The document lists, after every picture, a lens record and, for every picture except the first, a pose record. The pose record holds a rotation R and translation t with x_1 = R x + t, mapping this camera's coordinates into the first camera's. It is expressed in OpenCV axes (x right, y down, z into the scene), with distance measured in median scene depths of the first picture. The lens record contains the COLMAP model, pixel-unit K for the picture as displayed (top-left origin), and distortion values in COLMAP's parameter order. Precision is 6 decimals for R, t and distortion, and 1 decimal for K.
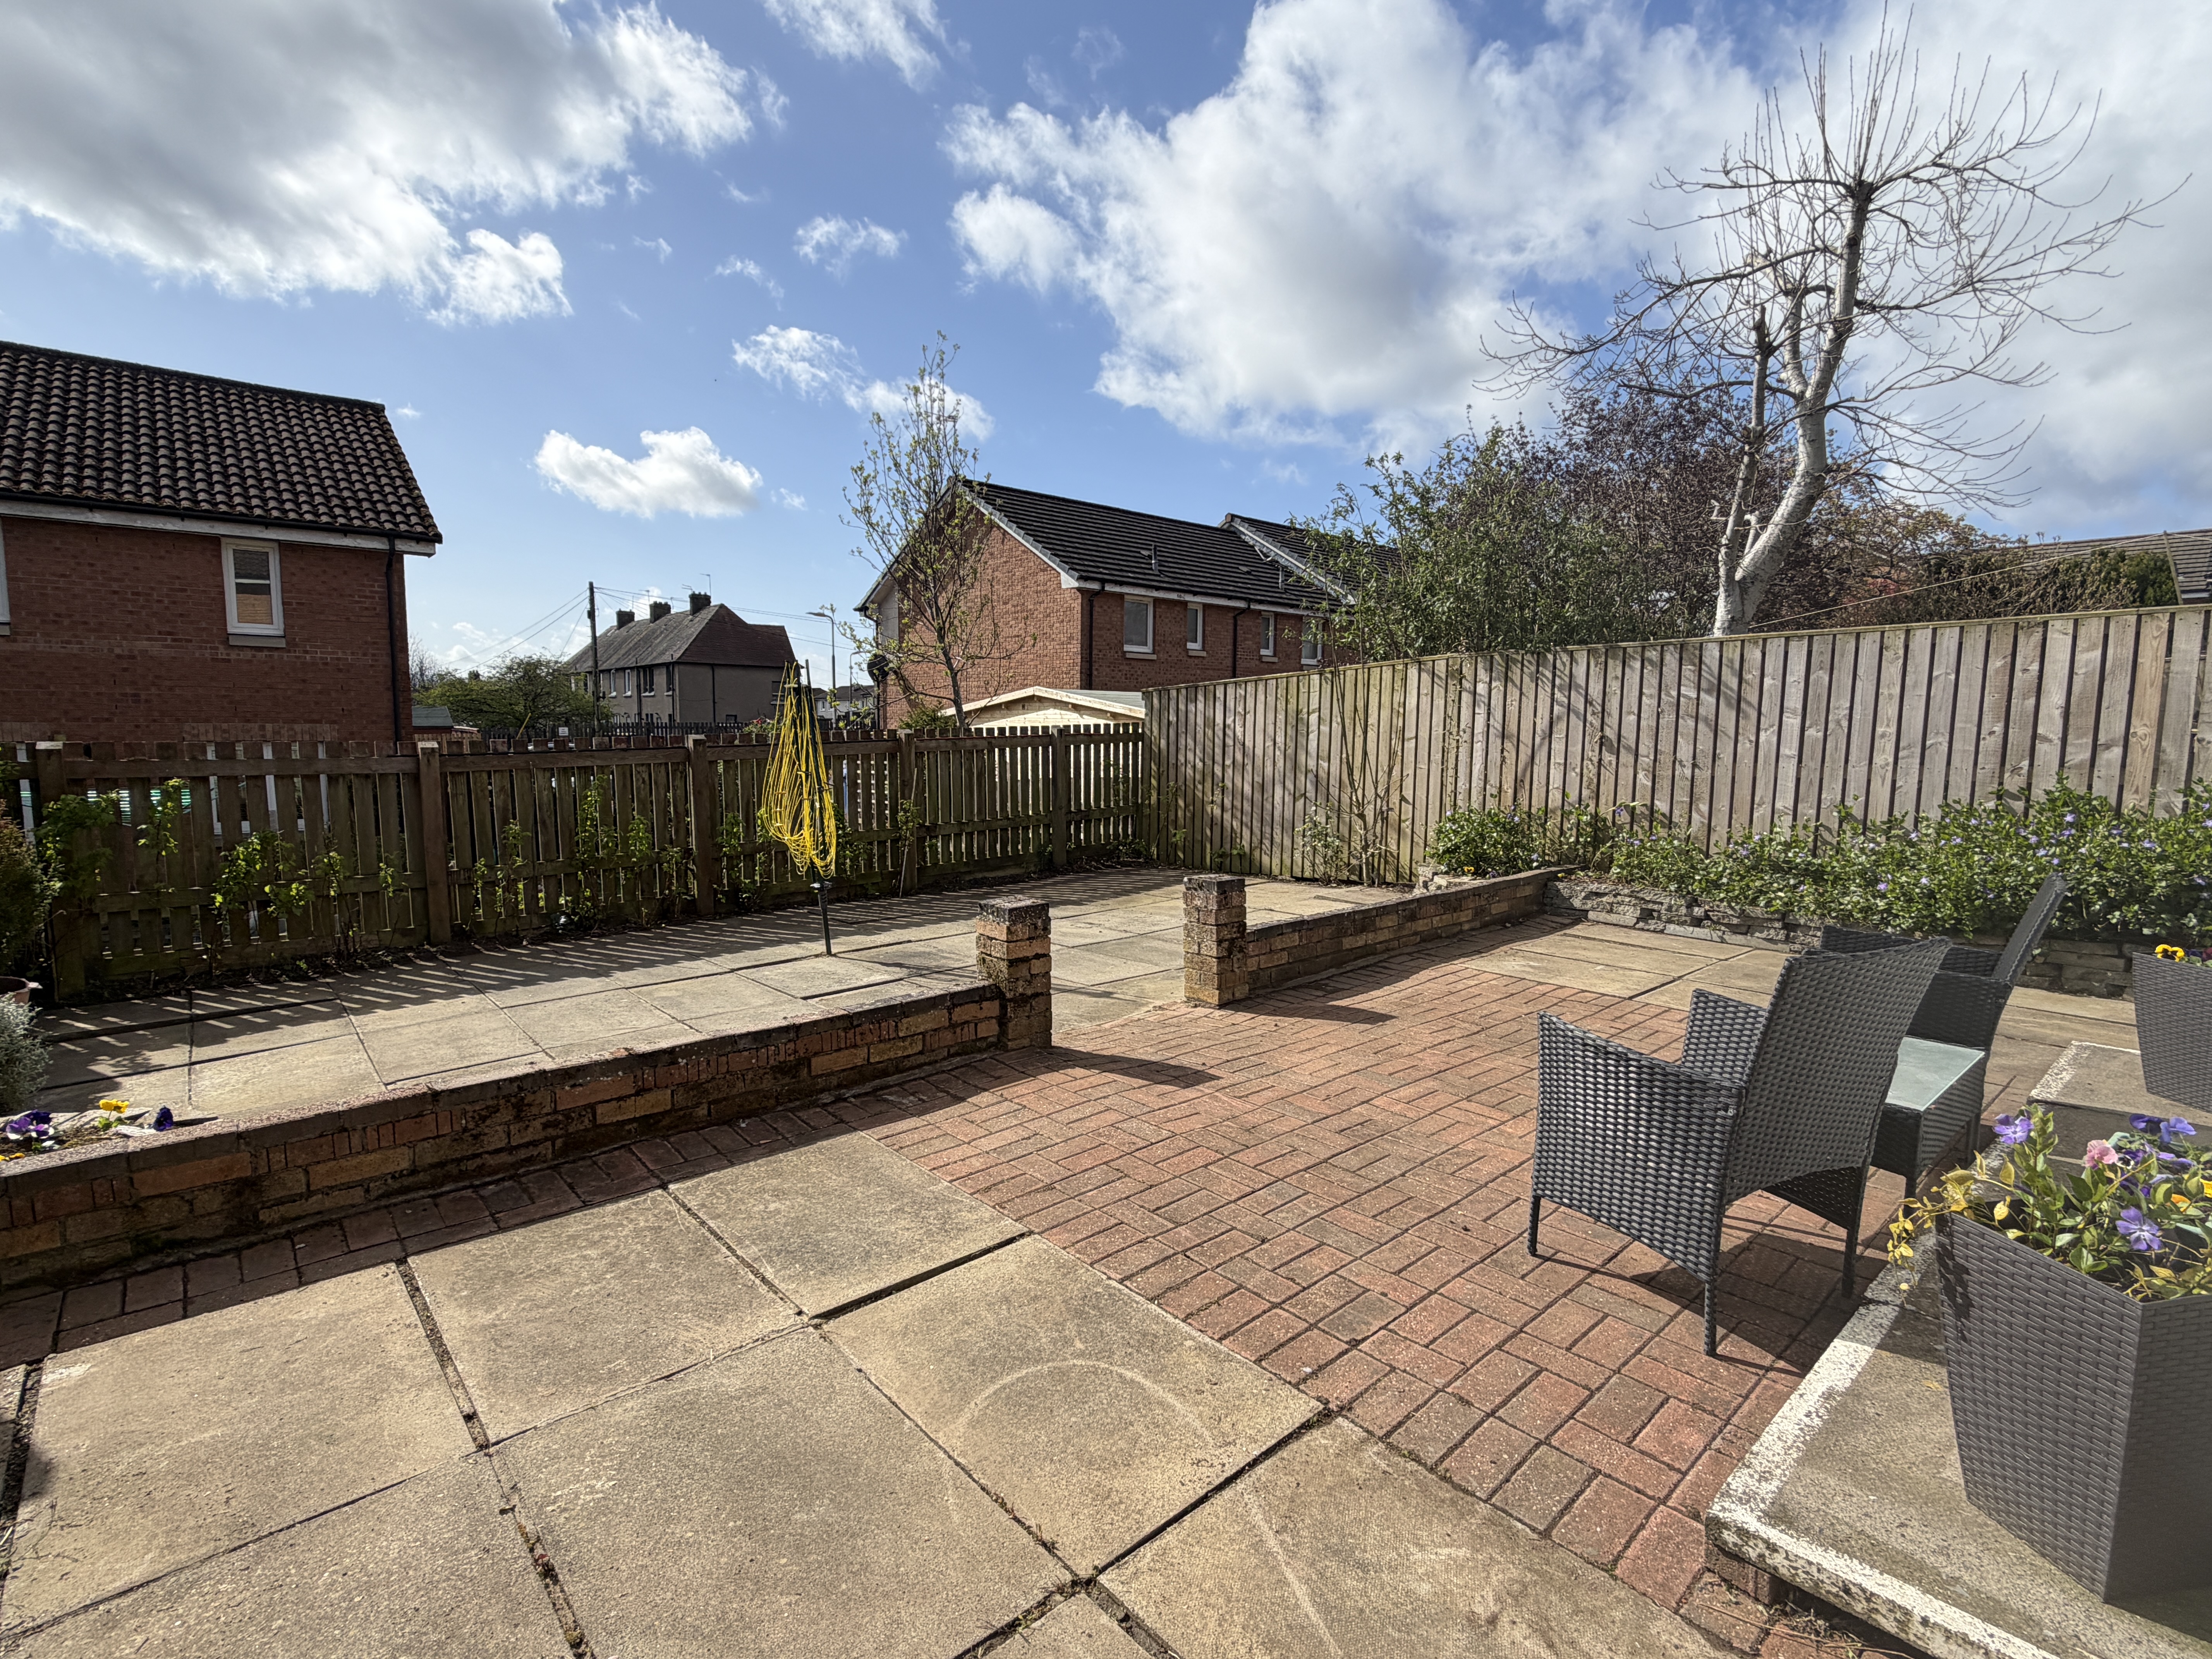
lens RADIAL K [[1030.3, 0, 1106.3], [0, 1030.3, 826.2], [0, 0, 1]] dist [0.000836, -0.000020]
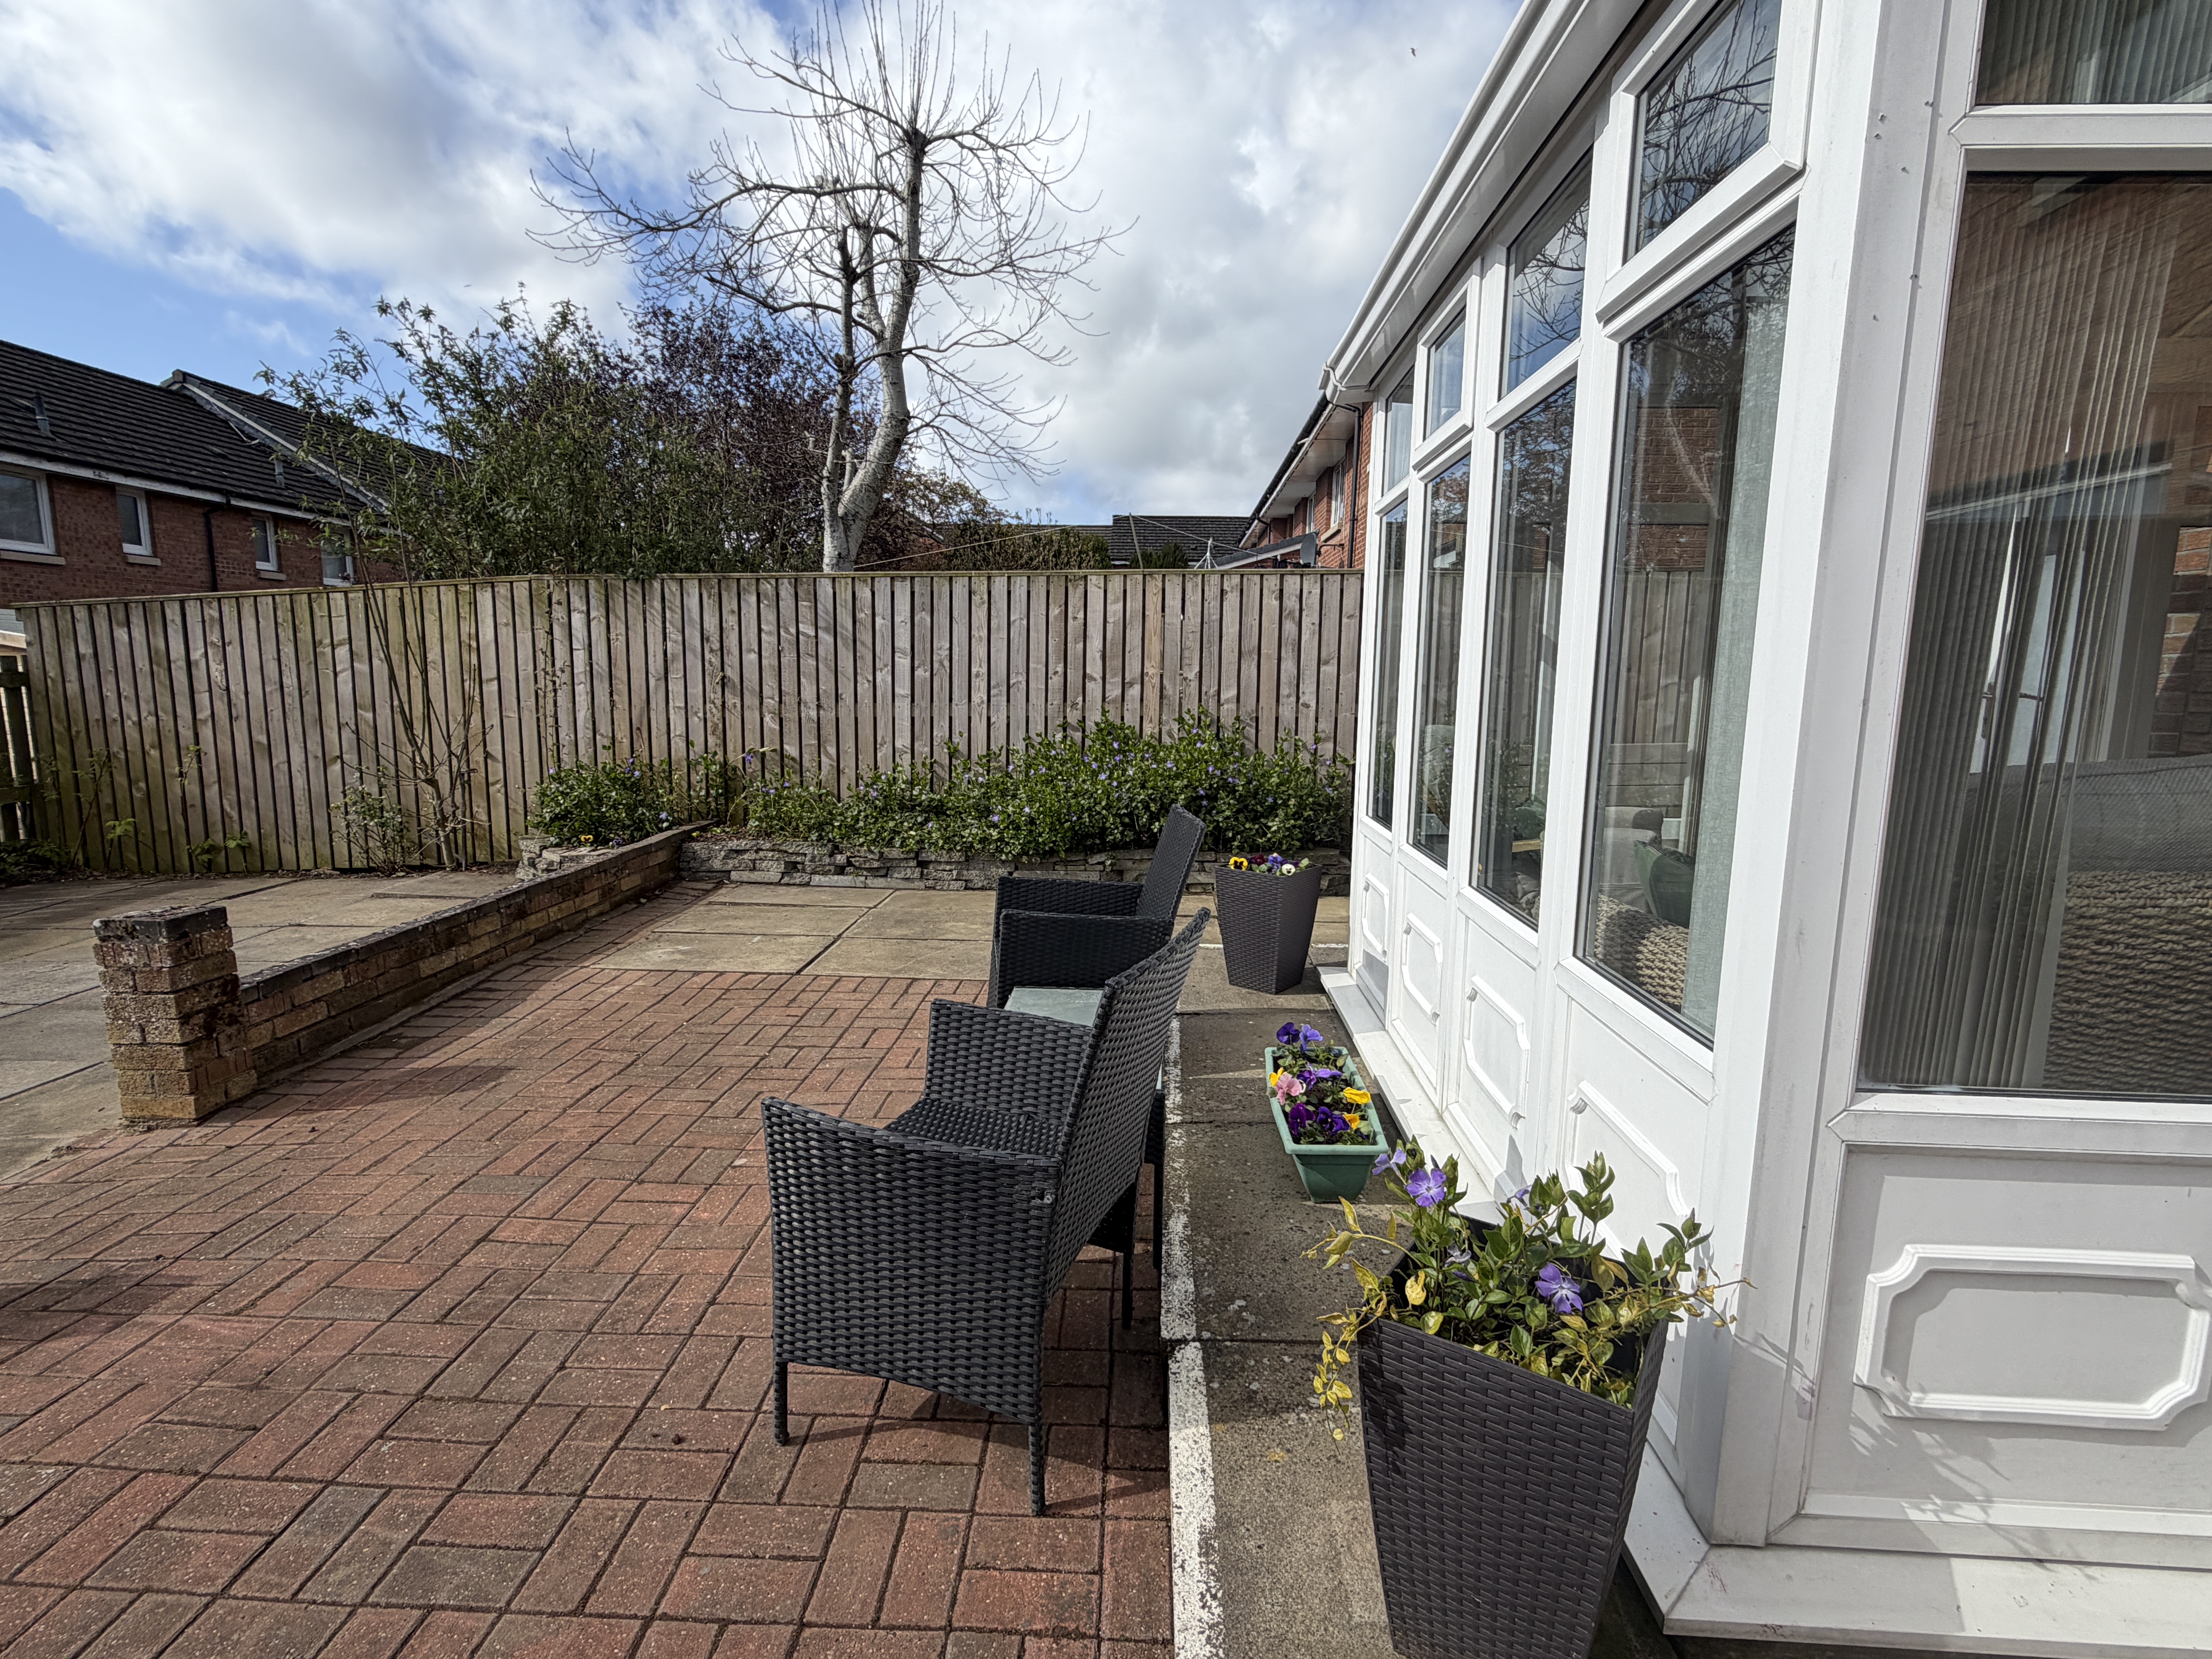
lens RADIAL K [[1060.0, 0, 1104.1], [0, 1060.0, 832.6], [0, 0, 1]] dist [-0.003156, 0.000948]
pose [[0.690861, -0.107074, 0.715015, 0.033747], [0.064843, 0.994163, 0.086225, -0.010183], [-0.720074, -0.013205, 0.693771, 0.119827]]
